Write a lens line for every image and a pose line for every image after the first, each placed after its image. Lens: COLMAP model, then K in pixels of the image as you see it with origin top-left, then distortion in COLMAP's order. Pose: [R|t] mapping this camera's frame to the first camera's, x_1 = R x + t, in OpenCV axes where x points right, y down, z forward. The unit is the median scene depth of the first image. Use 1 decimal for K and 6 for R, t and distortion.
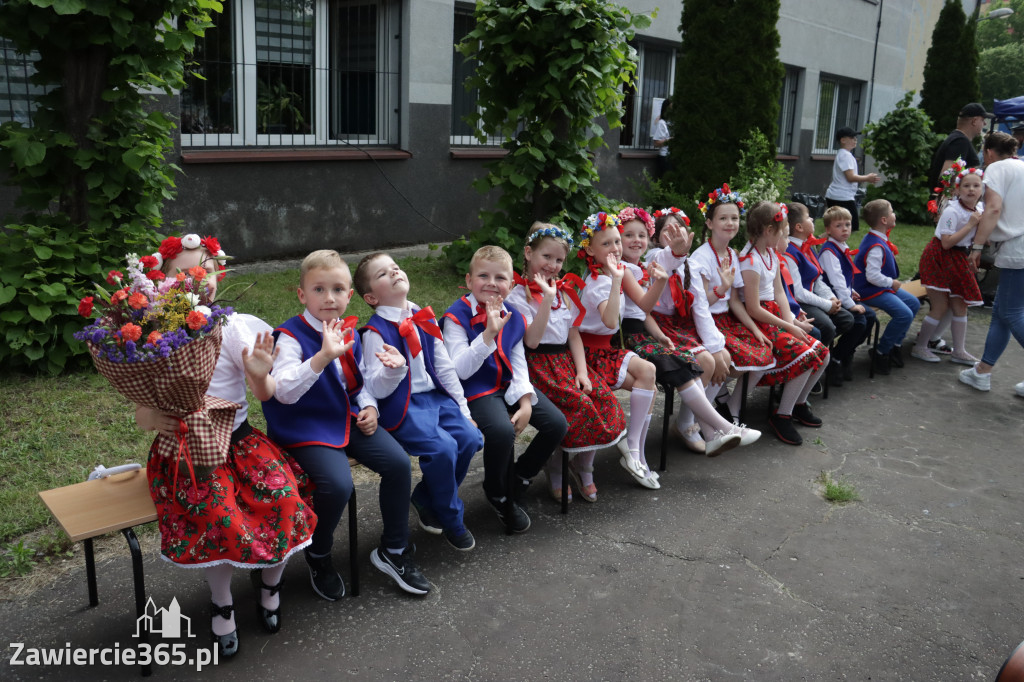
lens RADIAL K [[837.3, 0, 512.0], [0, 837.3, 341.0], [0, 0, 1]] dist [-0.192014, 0.161254]
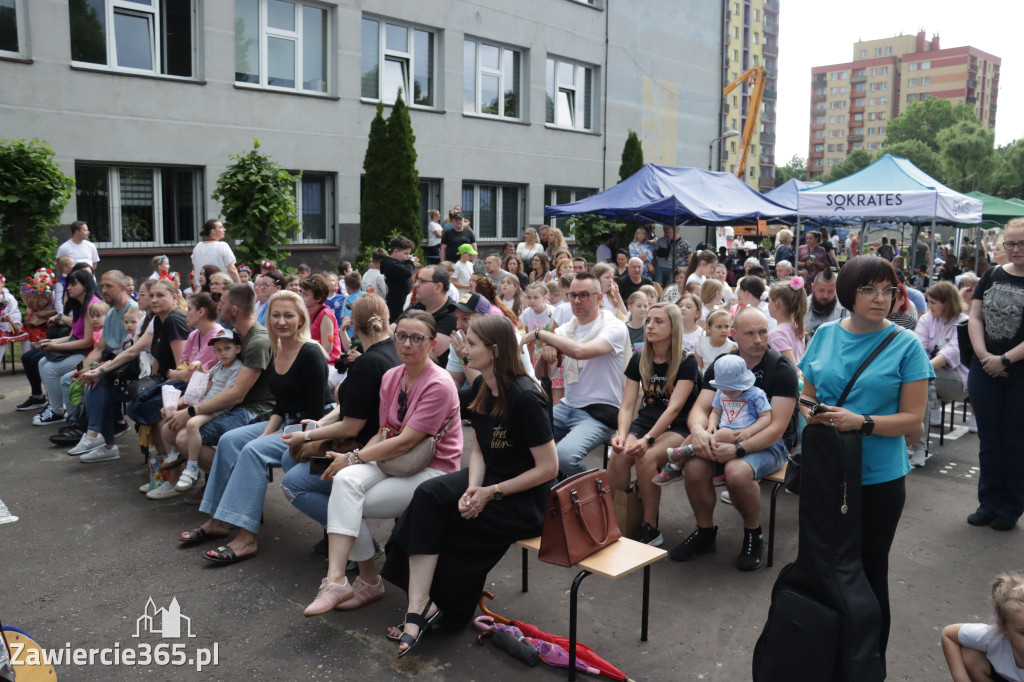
lens RADIAL K [[837.0, 0, 512.0], [0, 837.0, 341.0], [0, 0, 1]] dist [-0.189777, 0.157016]
pose [[0.999736, -0.022557, 0.004329, 1.012875], [0.022904, 0.993182, -0.114300, 0.373510], [-0.001722, 0.114369, 0.993437, -1.488750]]
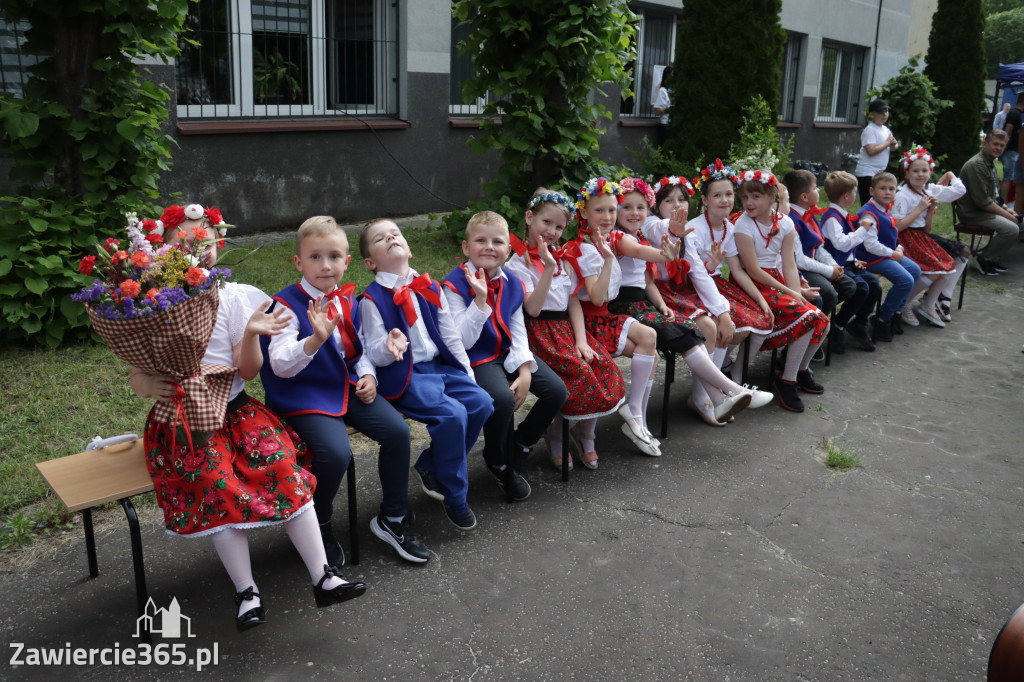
lens RADIAL K [[837.3, 0, 512.0], [0, 837.3, 341.0], [0, 0, 1]] dist [-0.192014, 0.161254]
pose [[0.999965, -0.007819, -0.002845, 0.002670], [0.007910, 0.999397, 0.033805, 0.004147], [0.002579, -0.033827, 0.999424, 0.005568]]
